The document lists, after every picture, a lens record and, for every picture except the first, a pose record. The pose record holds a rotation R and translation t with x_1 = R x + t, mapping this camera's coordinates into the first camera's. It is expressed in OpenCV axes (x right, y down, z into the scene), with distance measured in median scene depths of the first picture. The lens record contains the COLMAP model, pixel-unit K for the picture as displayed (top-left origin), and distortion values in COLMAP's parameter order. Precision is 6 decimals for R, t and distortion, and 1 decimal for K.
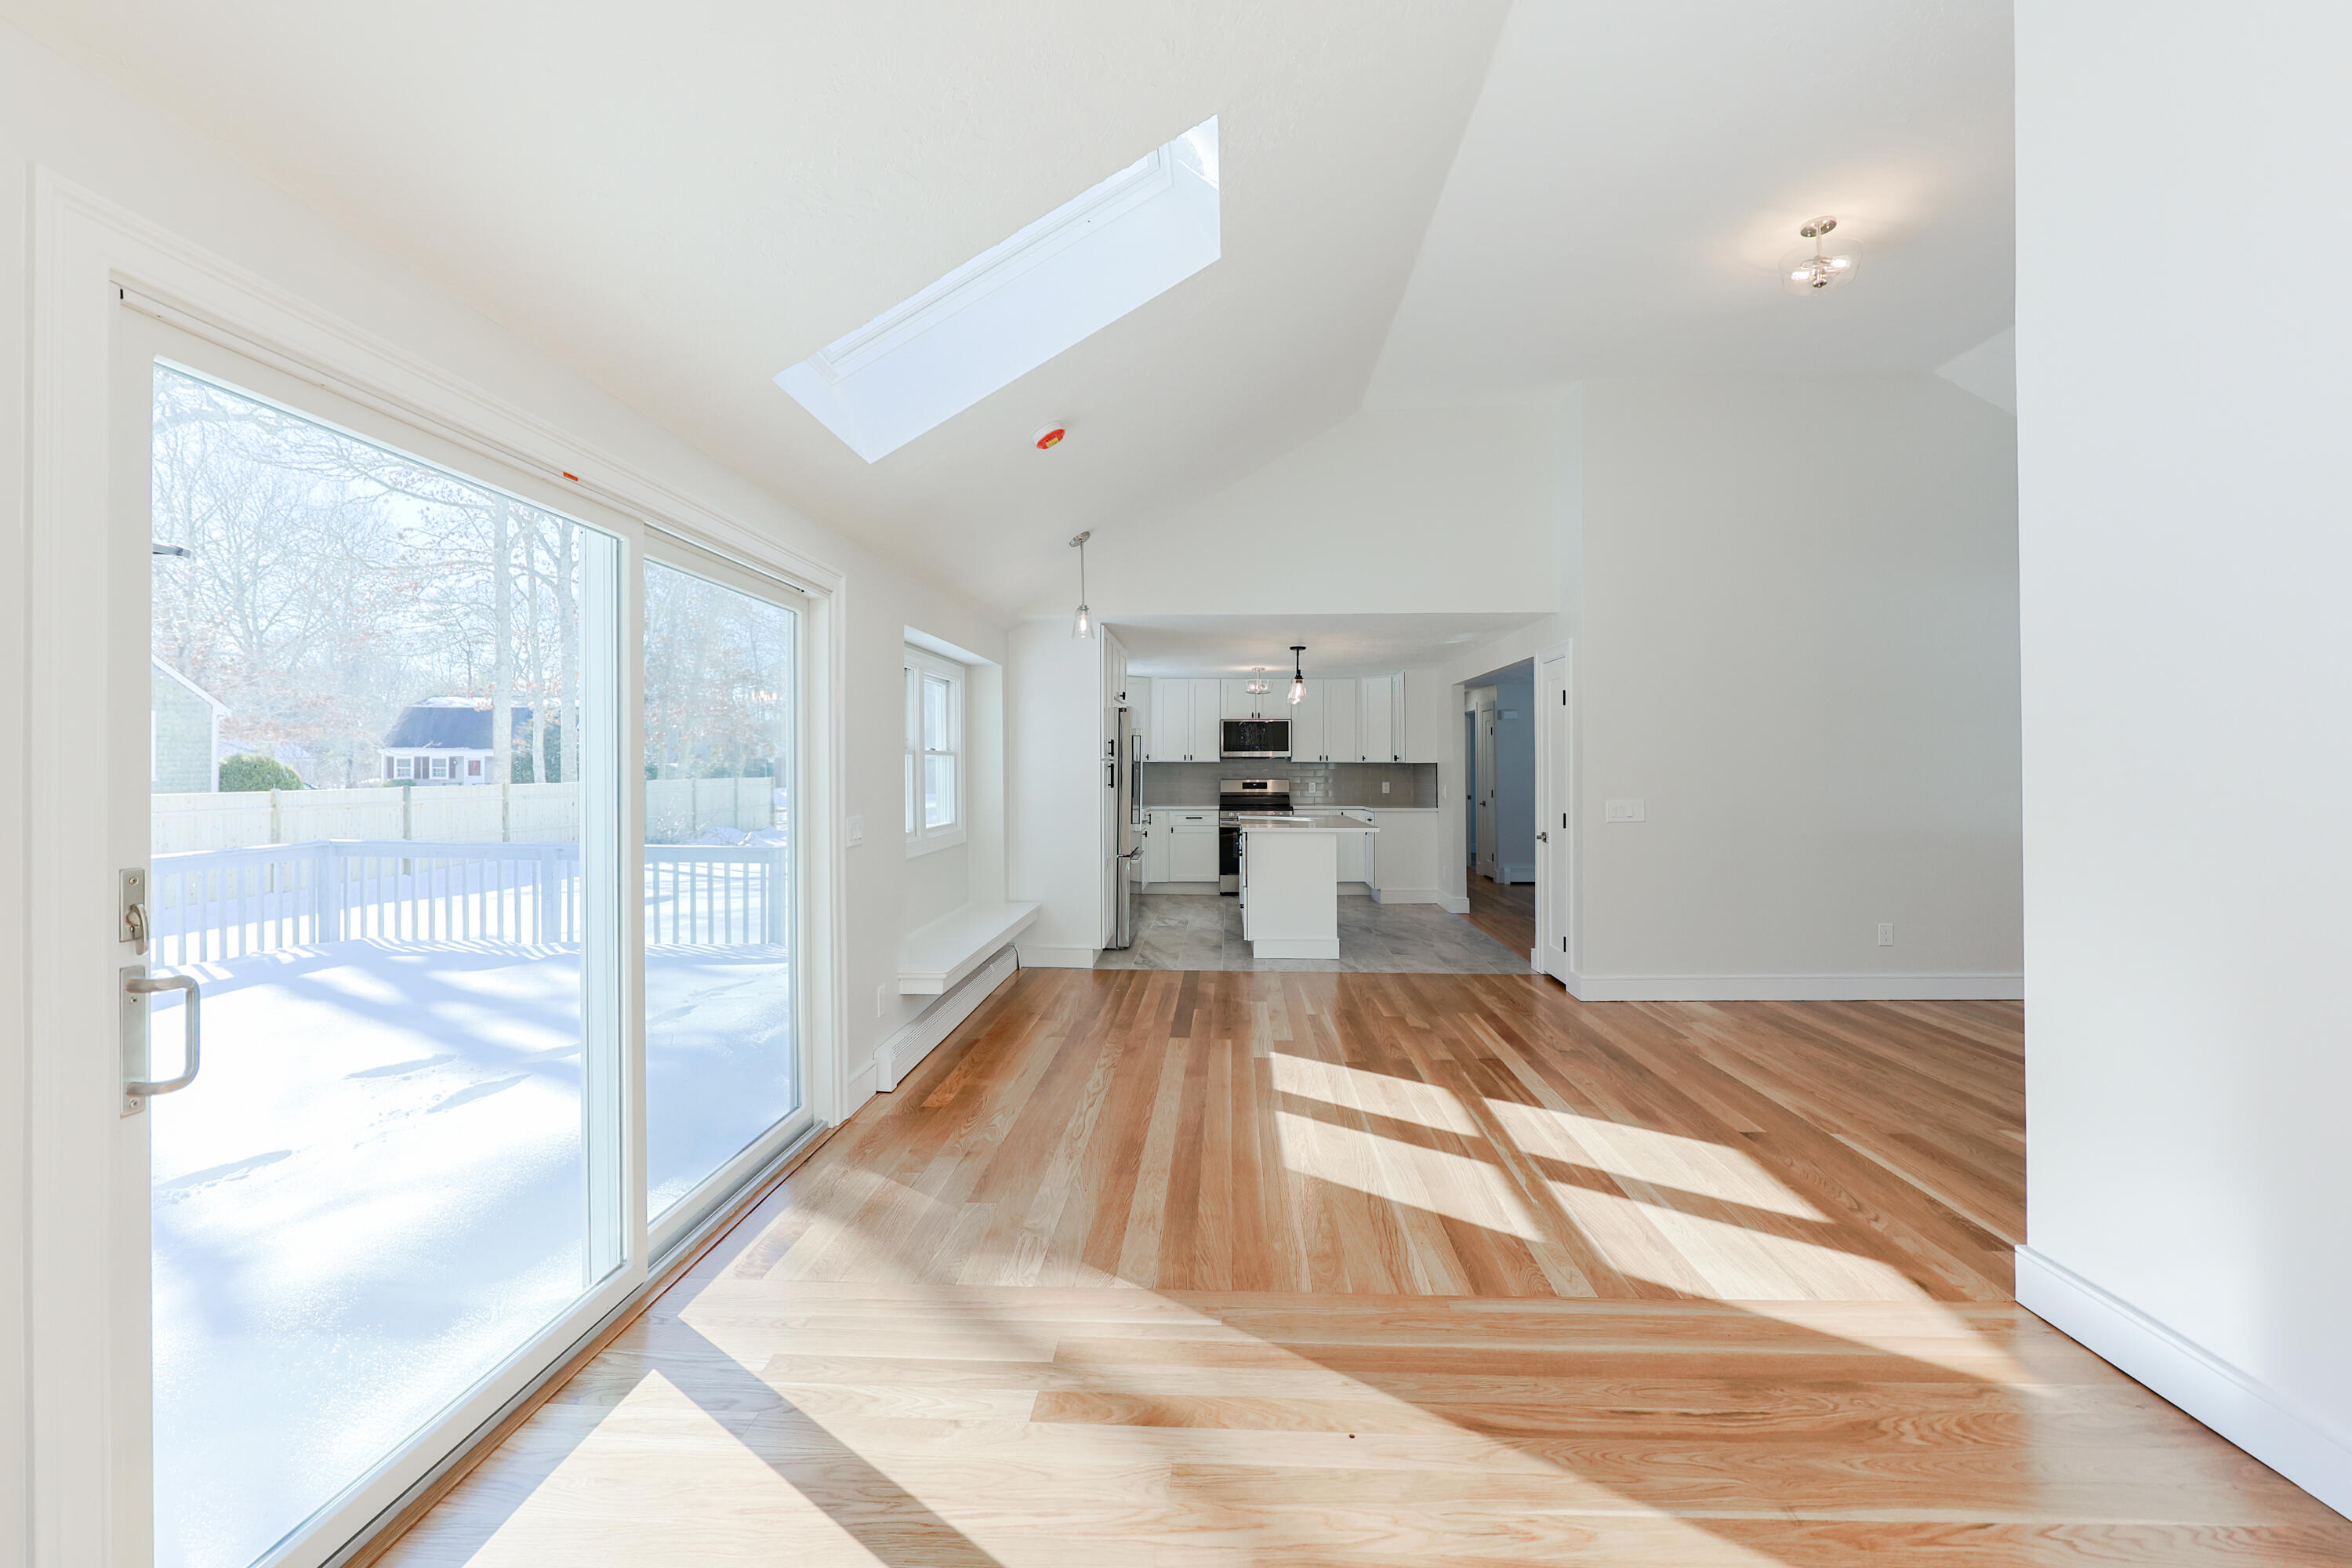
lens RADIAL K [[1006.3, 0, 1173.3], [0, 1006.3, 778.9], [0, 0, 1]] dist [-0.003883, 0.001420]
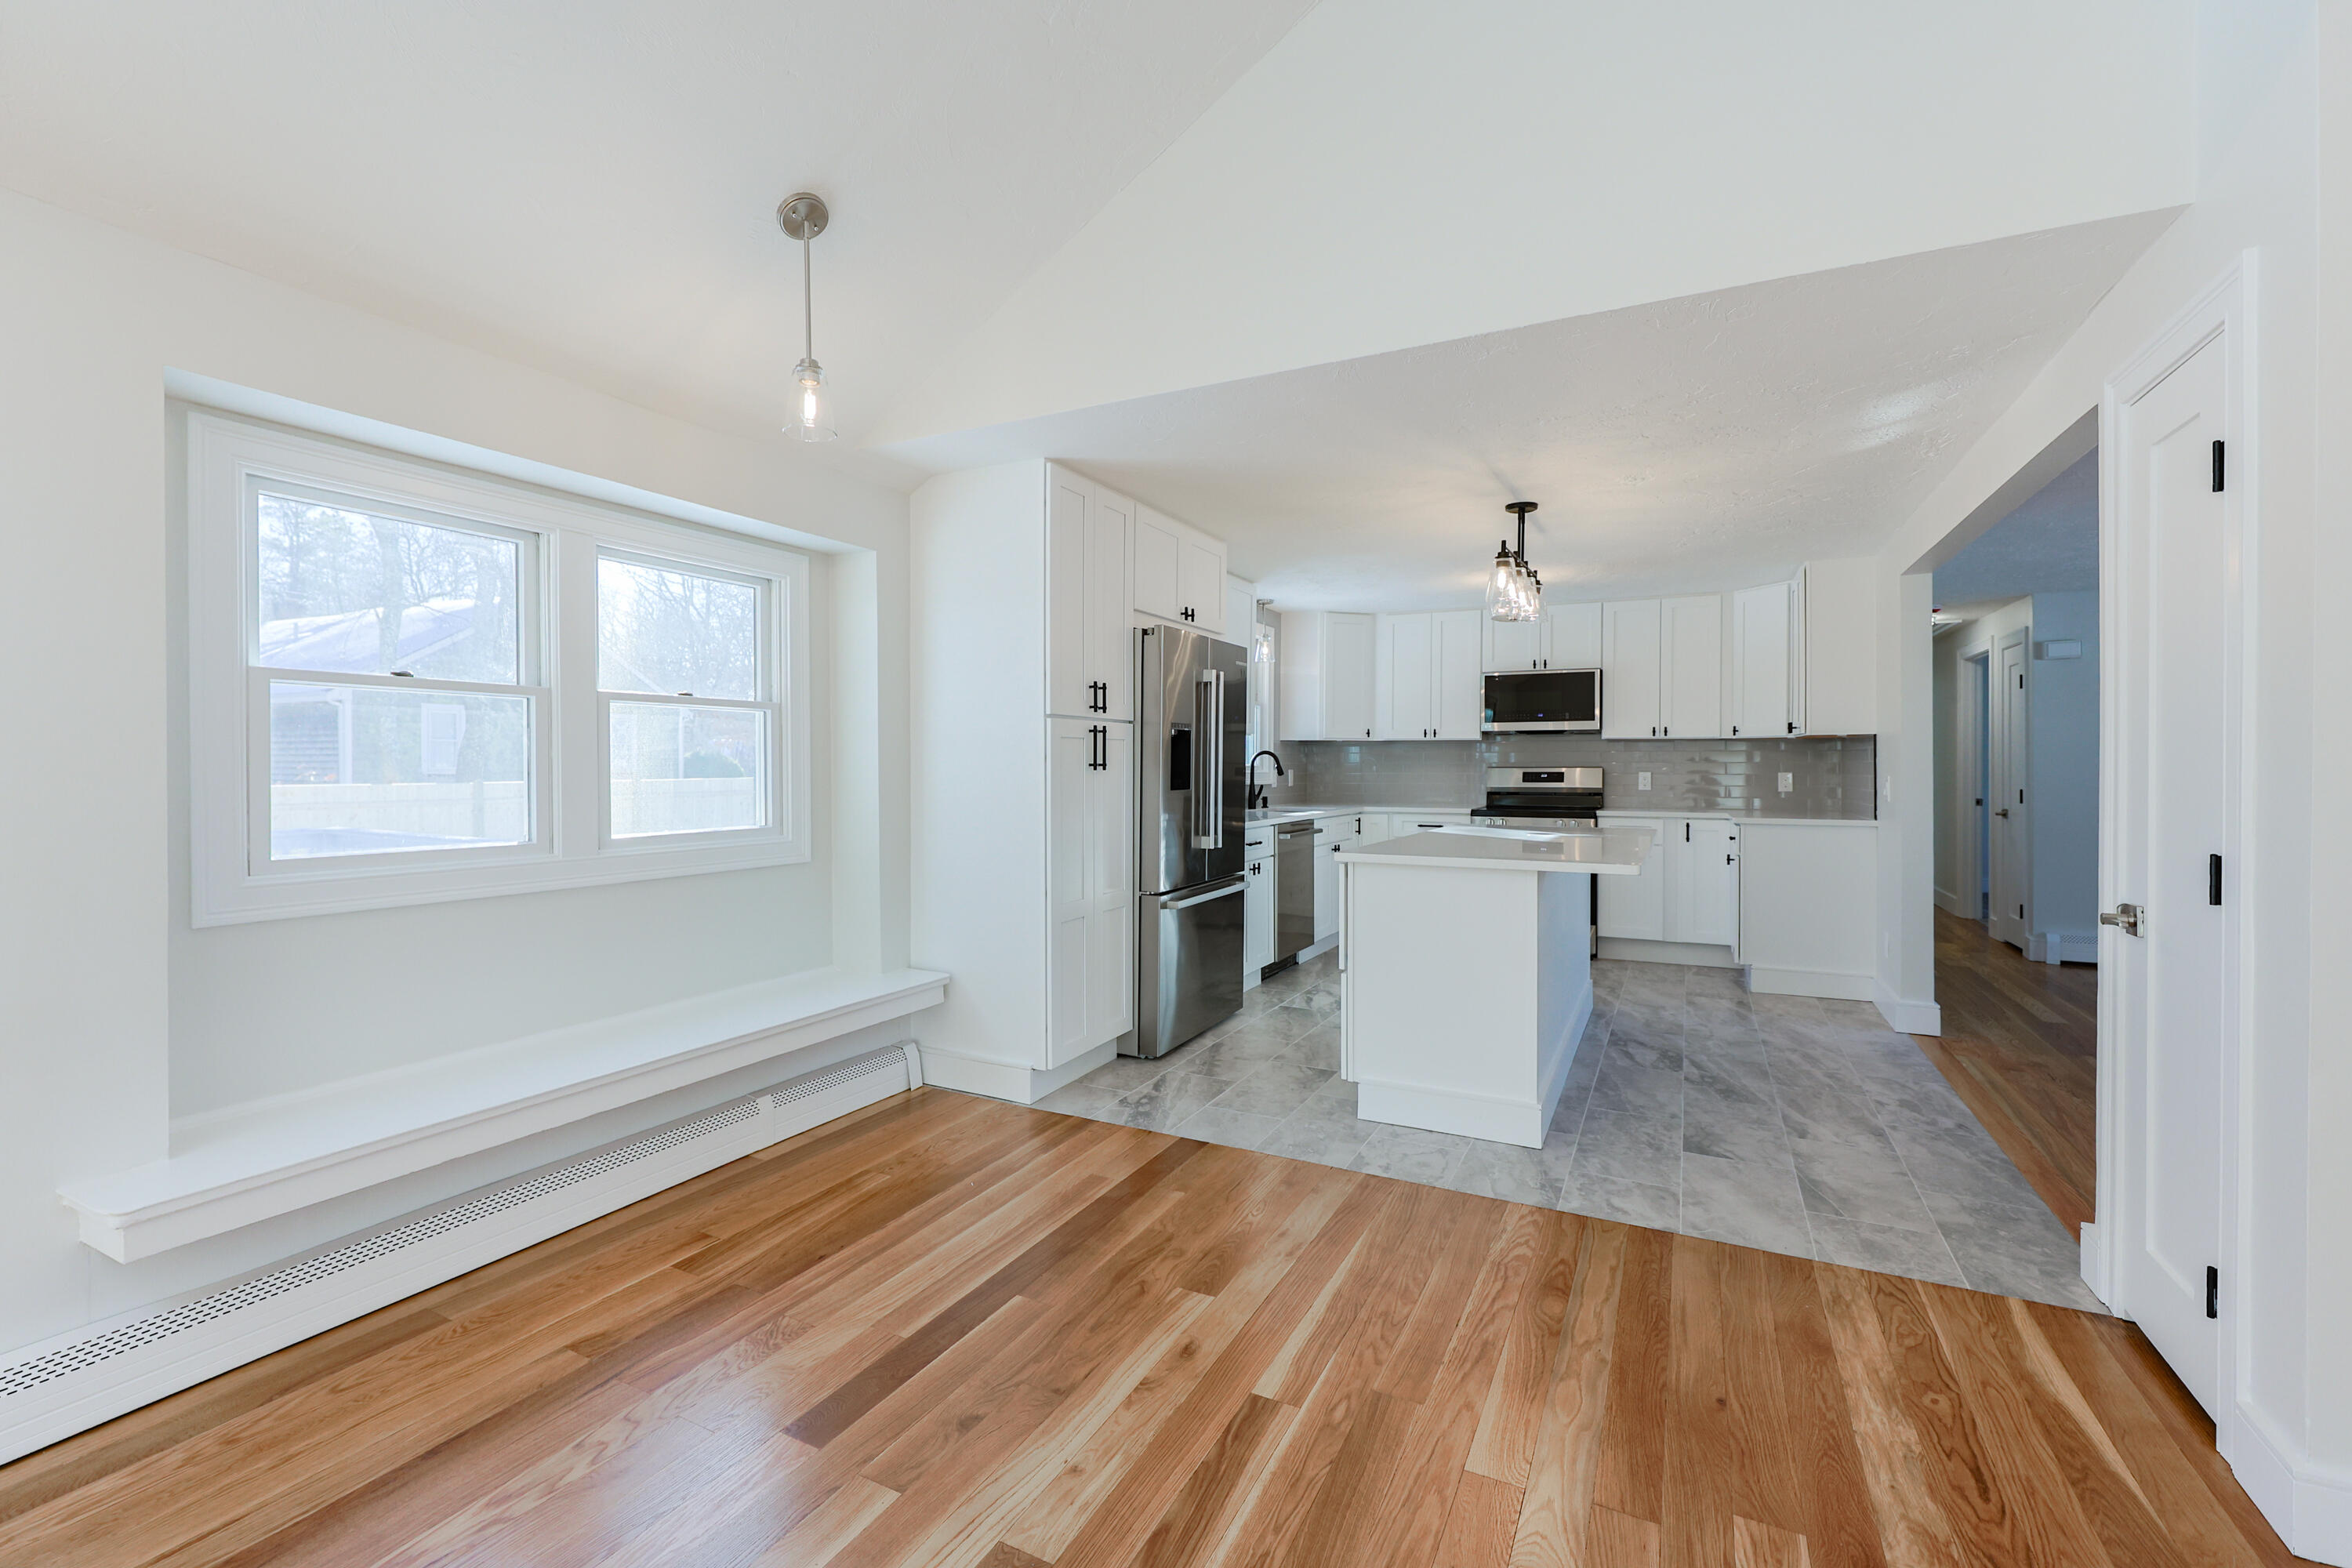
lens RADIAL K [[1006.3, 0, 1170.1], [0, 1006.3, 773.6], [0, 0, 1]] dist [-0.003883, 0.001420]
pose [[0.912143, 0.005420, -0.409837, 0.212297], [-0.006899, 0.999974, -0.002129, 0.012849], [0.409815, 0.004770, 0.912156, 0.558161]]
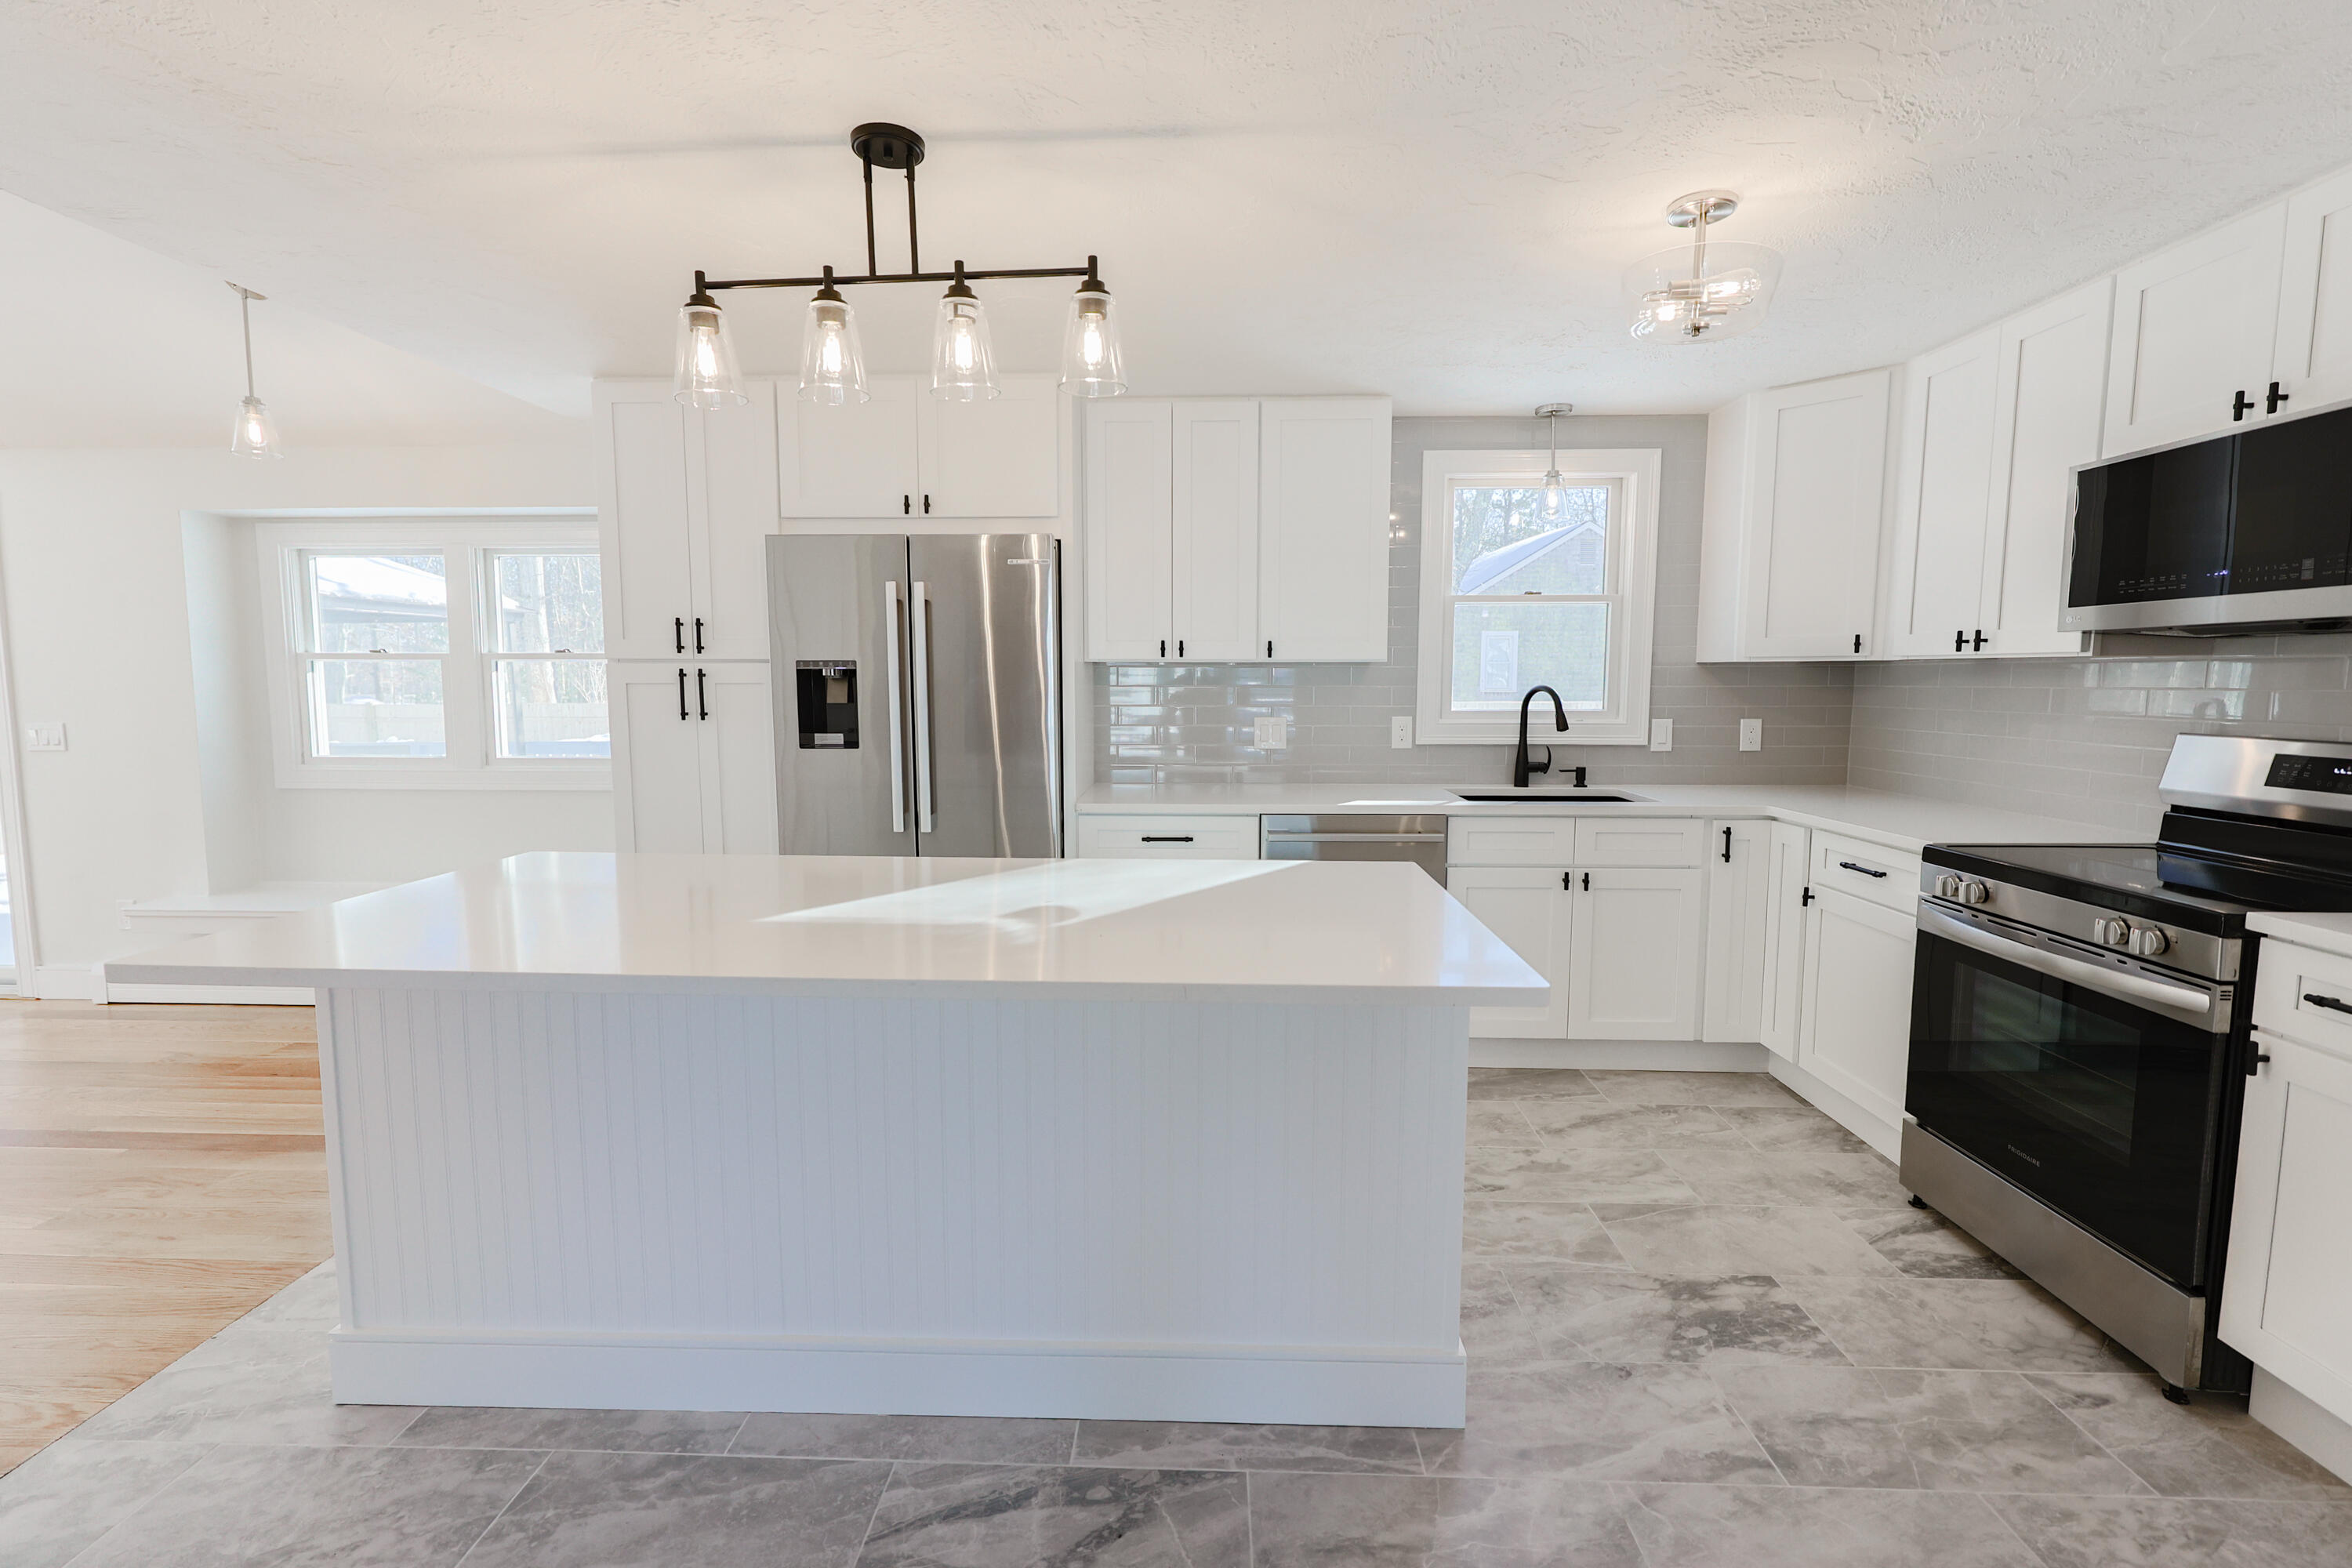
lens RADIAL K [[1006.3, 0, 1158.7], [0, 1006.3, 770.5], [0, 0, 1]] dist [-0.003883, 0.001420]
pose [[0.011045, 0.094551, -0.995459, 0.447987], [-0.012285, 0.995457, 0.094414, -0.015605], [0.999864, 0.011186, 0.012156, 1.311467]]
